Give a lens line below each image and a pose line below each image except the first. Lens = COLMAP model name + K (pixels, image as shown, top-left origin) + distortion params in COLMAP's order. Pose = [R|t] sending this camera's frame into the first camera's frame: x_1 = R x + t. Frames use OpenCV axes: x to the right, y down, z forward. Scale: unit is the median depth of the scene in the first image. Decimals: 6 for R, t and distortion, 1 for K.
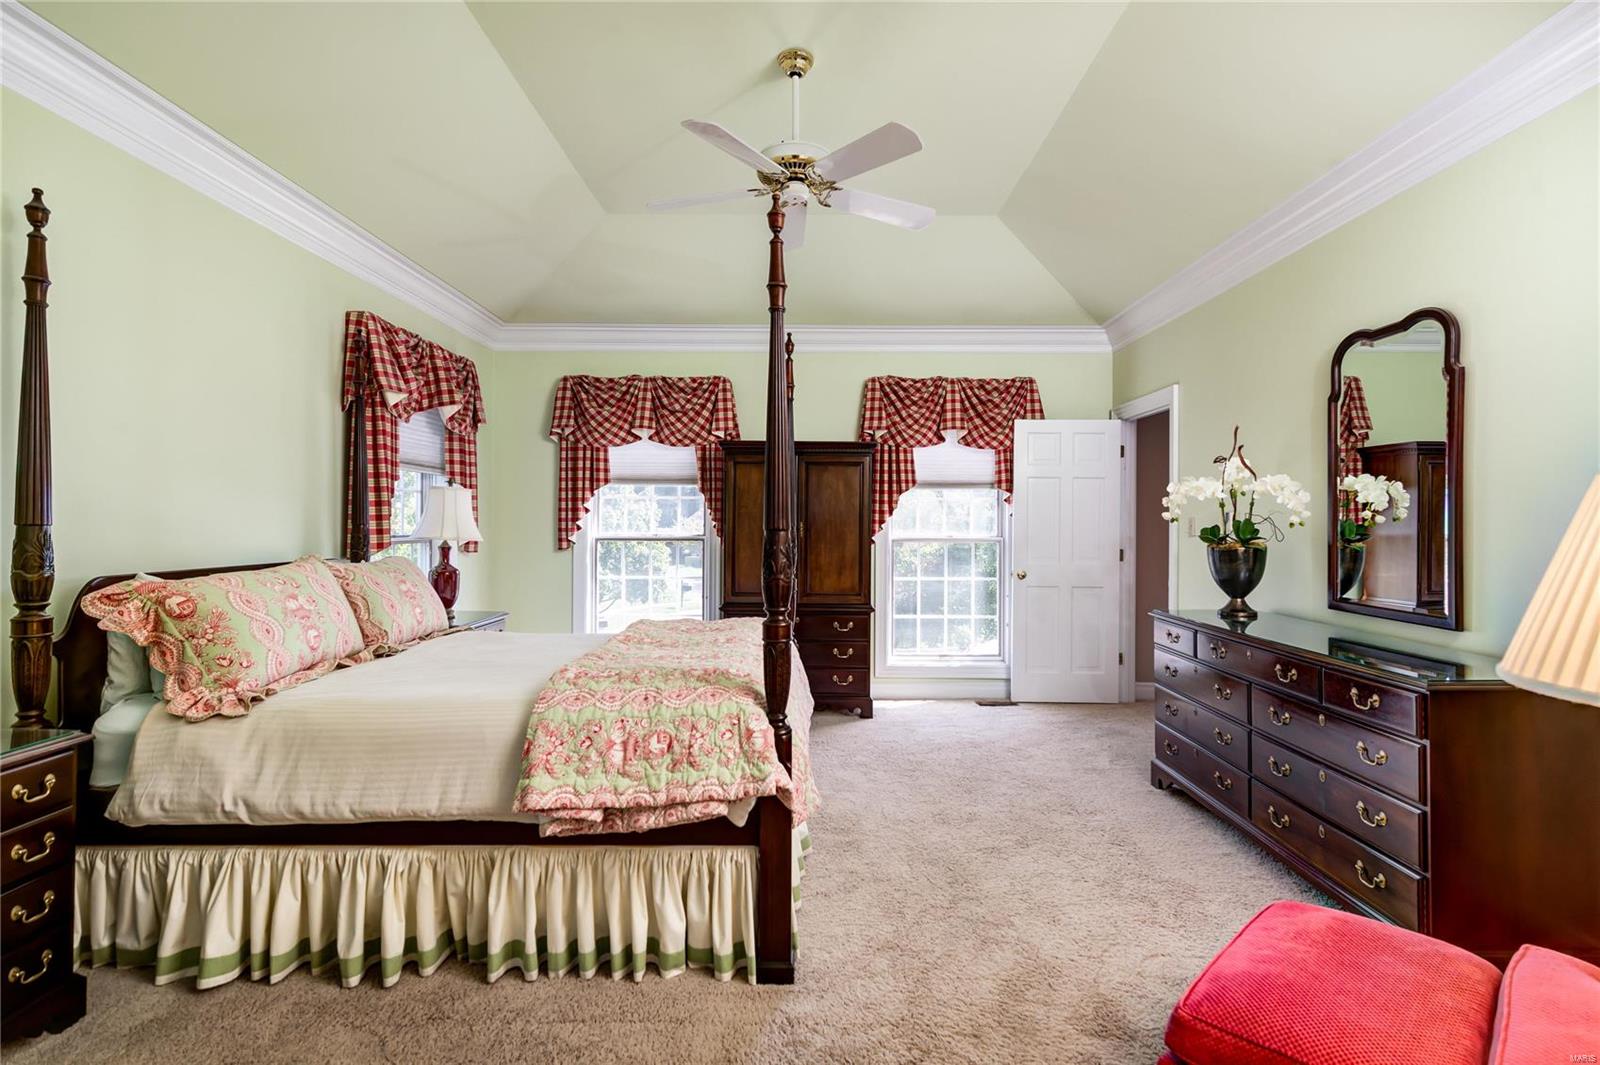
lens RADIAL K [[739.1, 0, 799.3], [0, 739.1, 533.8], [0, 0, 1]] dist [0.002407, 0.000221]
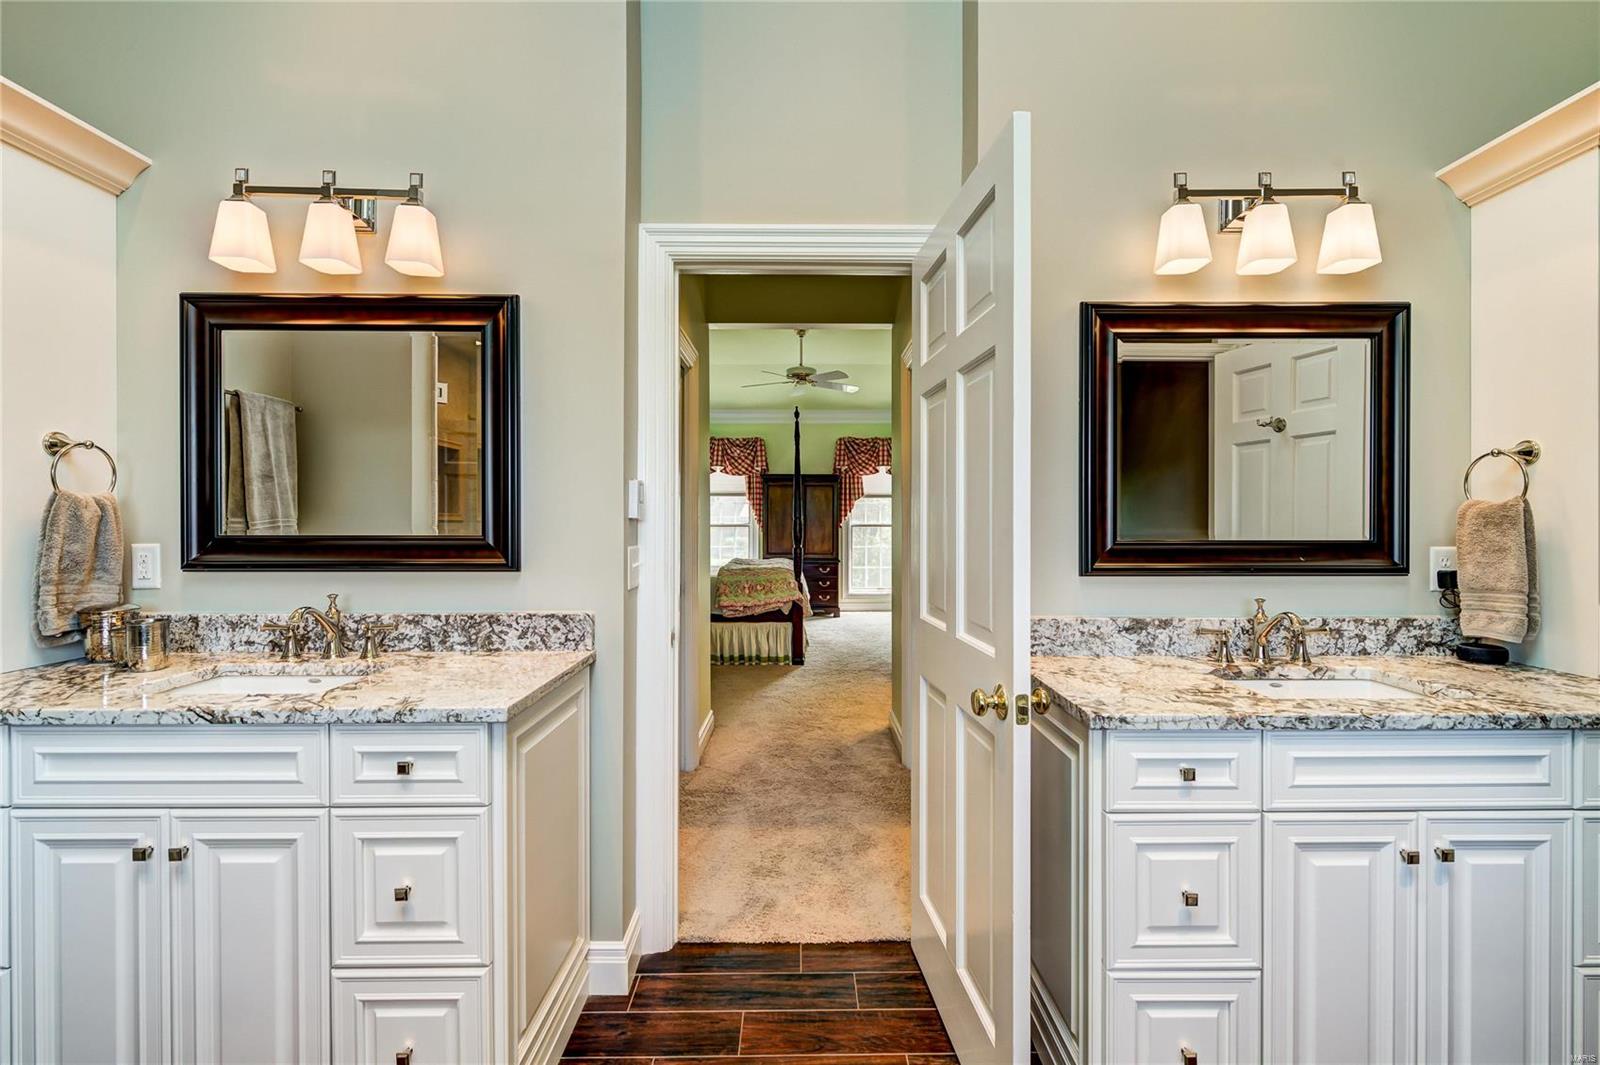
lens RADIAL K [[723.5, 0, 801.5], [0, 723.5, 533.4], [0, 0, 1]] dist [0.000061, 0.000000]
pose [[0.999905, -0.003784, 0.013225, -0.024706], [0.003667, 0.999954, 0.008868, 0.013610], [-0.013258, -0.008818, 0.999873, -0.890234]]
